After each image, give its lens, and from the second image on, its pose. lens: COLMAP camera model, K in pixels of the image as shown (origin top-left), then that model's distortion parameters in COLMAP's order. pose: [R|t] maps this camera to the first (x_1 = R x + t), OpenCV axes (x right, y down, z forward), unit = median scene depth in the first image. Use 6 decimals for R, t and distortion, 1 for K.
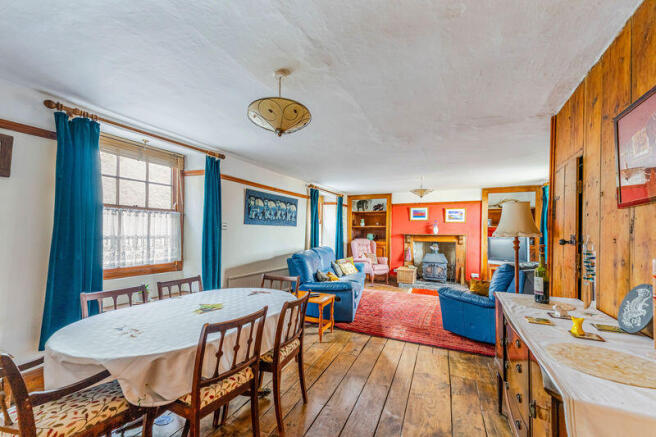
lens RADIAL K [[264.0, 0, 330.8], [0, 264.0, 232.6], [0, 0, 1]] dist [0.023101, -0.000081]
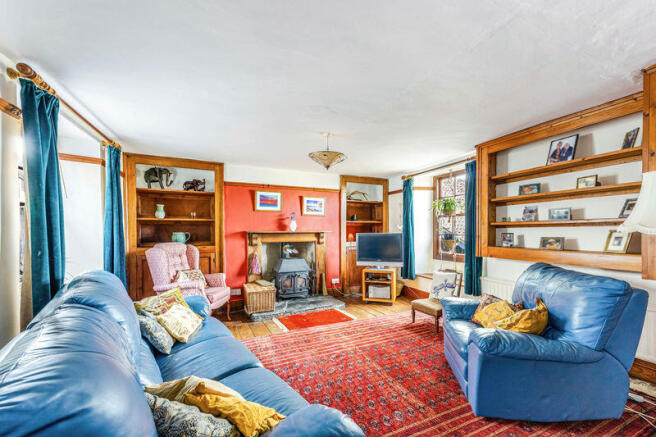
lens RADIAL K [[264.0, 0, 330.8], [0, 264.0, 232.6], [0, 0, 1]] dist [0.023101, -0.000081]
pose [[0.642907, -0.019269, 0.765702, -0.079237], [0.011360, 0.999813, 0.015622, -0.000140], [-0.765860, -0.001346, 0.643006, 0.470681]]
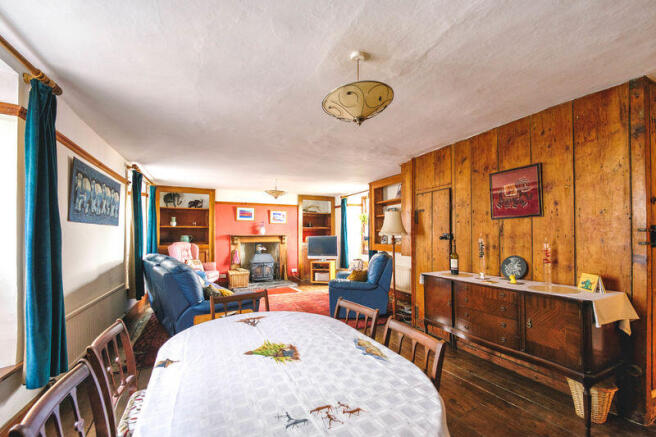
lens RADIAL K [[274.7, 0, 326.8], [0, 274.7, 231.2], [0, 0, 1]] dist [0.000438, 0.000034]
pose [[0.631648, -0.004781, 0.775241, -0.268145], [0.010290, 0.999945, -0.002217, -0.002771], [-0.775187, 0.009377, 0.631662, 0.141644]]
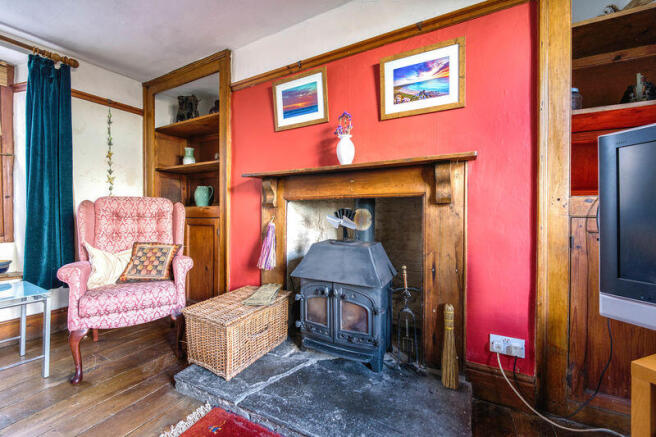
lens RADIAL K [[274.8, 0, 329.1], [0, 274.8, 216.7], [0, 0, 1]] dist [-0.000470, -0.000078]
pose [[0.997219, -0.012306, -0.073500, 0.399241], [0.013306, 0.999825, 0.013136, 0.049716], [0.073326, -0.014078, 0.997209, 0.738283]]
